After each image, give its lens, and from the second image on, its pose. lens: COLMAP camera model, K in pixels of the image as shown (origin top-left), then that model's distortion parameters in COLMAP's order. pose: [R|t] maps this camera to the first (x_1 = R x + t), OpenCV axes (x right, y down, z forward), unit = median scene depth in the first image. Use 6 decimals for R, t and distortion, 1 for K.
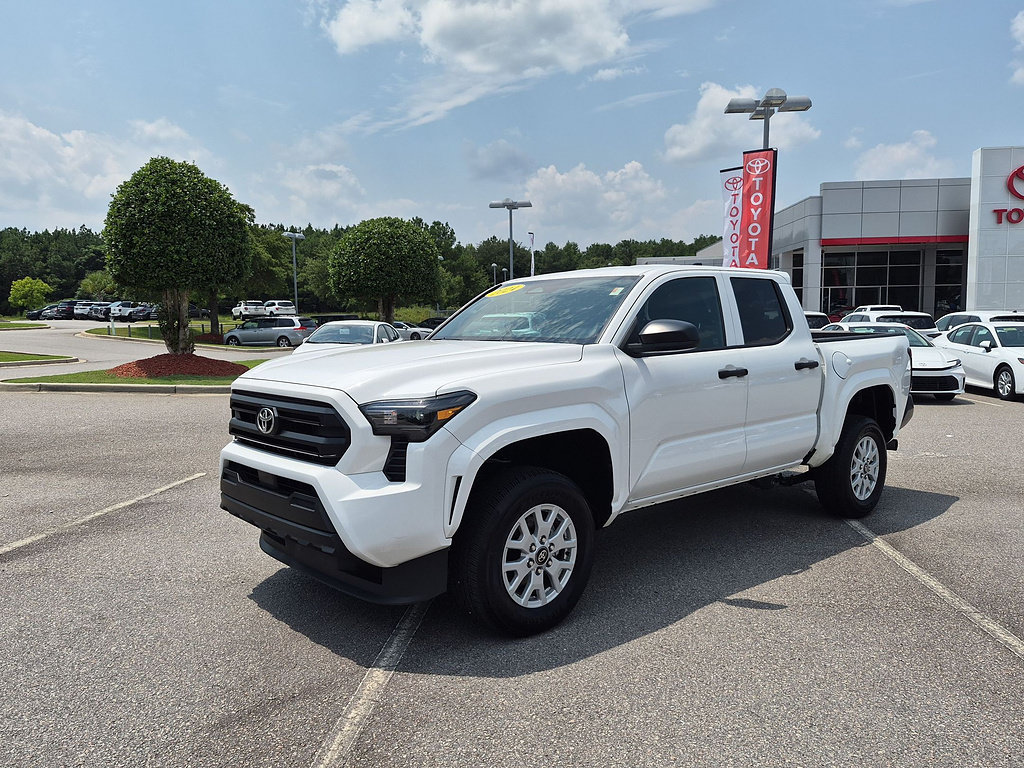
lens RADIAL K [[766.7, 0, 512.0], [0, 766.7, 384.0], [0, 0, 1]] dist [0.117118, -0.168779]
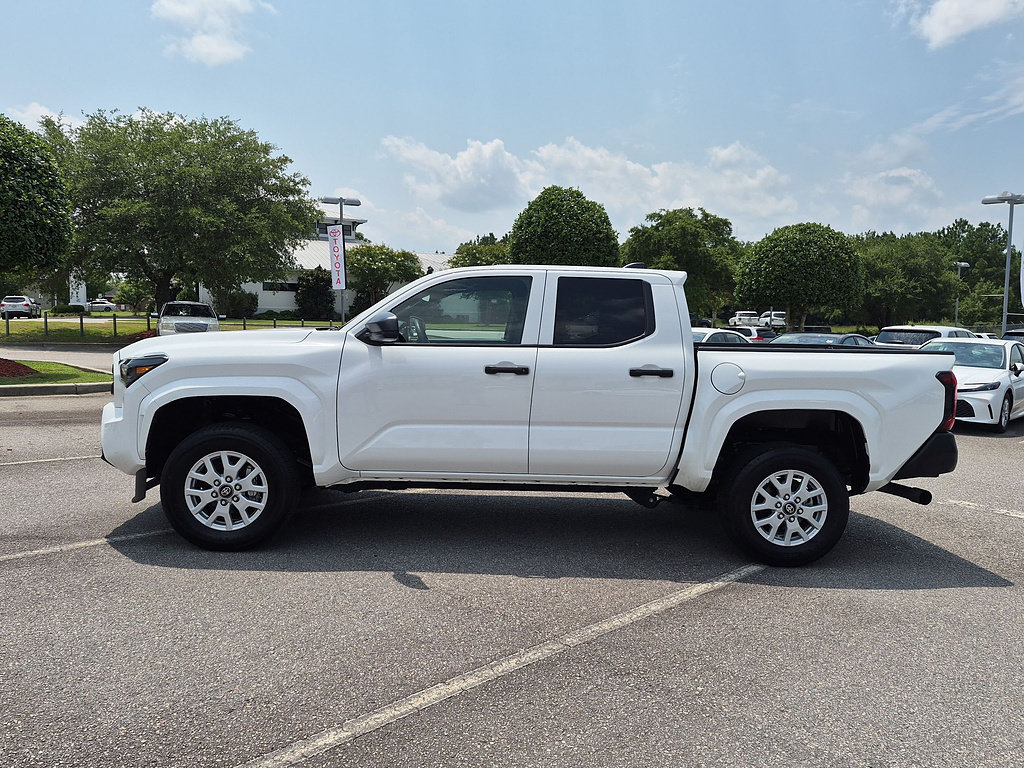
lens RADIAL K [[768.5, 0, 505.8], [0, 768.5, 368.3], [0, 0, 1]] dist [0.030341, -0.008053]
pose [[0.776975, 0.065746, -0.626089, 0.866632], [-0.087510, 0.996156, -0.003994, -0.011355], [0.623420, 0.057892, 0.779741, 0.204383]]
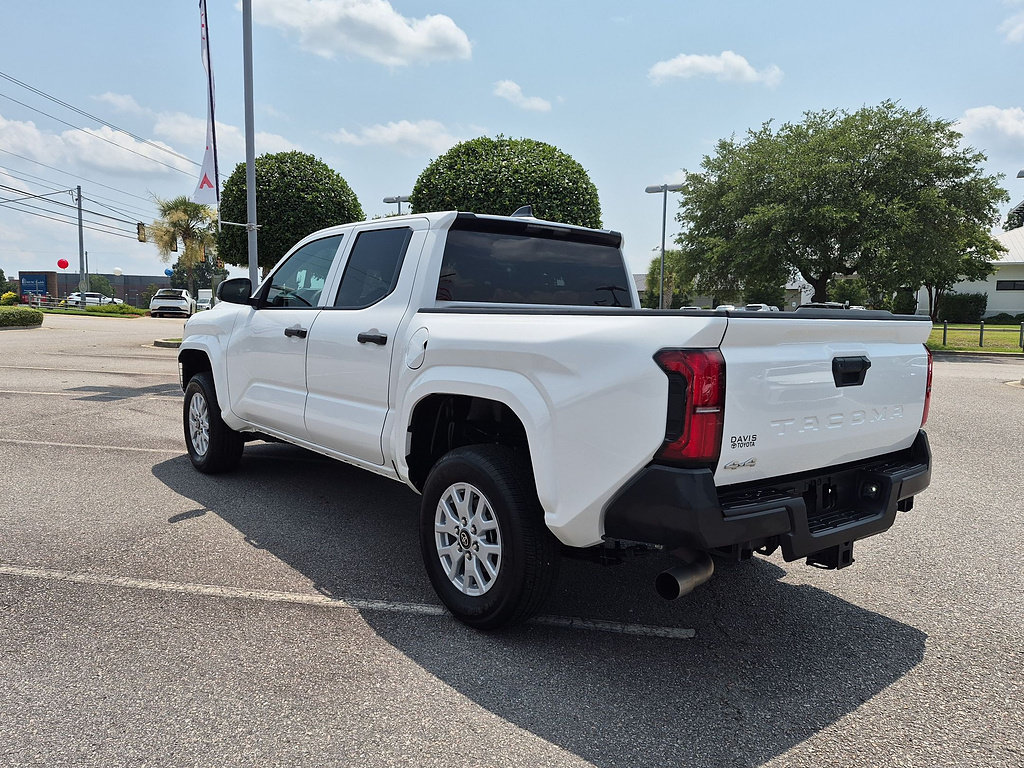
lens RADIAL K [[766.7, 0, 512.0], [0, 766.7, 384.0], [0, 0, 1]] dist [0.117118, -0.168779]
pose [[-0.042860, 0.100389, -0.994025, 1.200728], [-0.111199, 0.988278, 0.104603, -0.079247], [0.992874, 0.115017, -0.031195, 1.247646]]
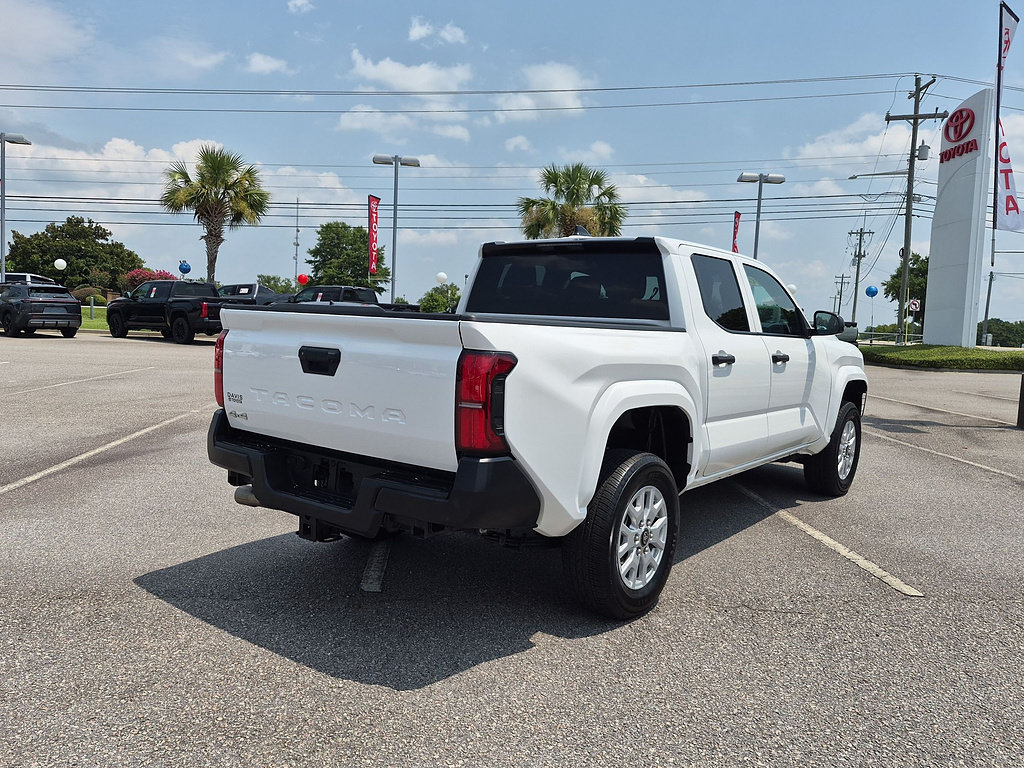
lens RADIAL K [[766.7, 0, 512.0], [0, 766.7, 384.0], [0, 0, 1]] dist [0.117118, -0.168779]
pose [[-0.983078, -0.018121, -0.182290, 0.540436], [-0.049290, 0.984563, 0.167947, -0.154043], [0.176433, 0.174090, -0.968795, 2.162125]]
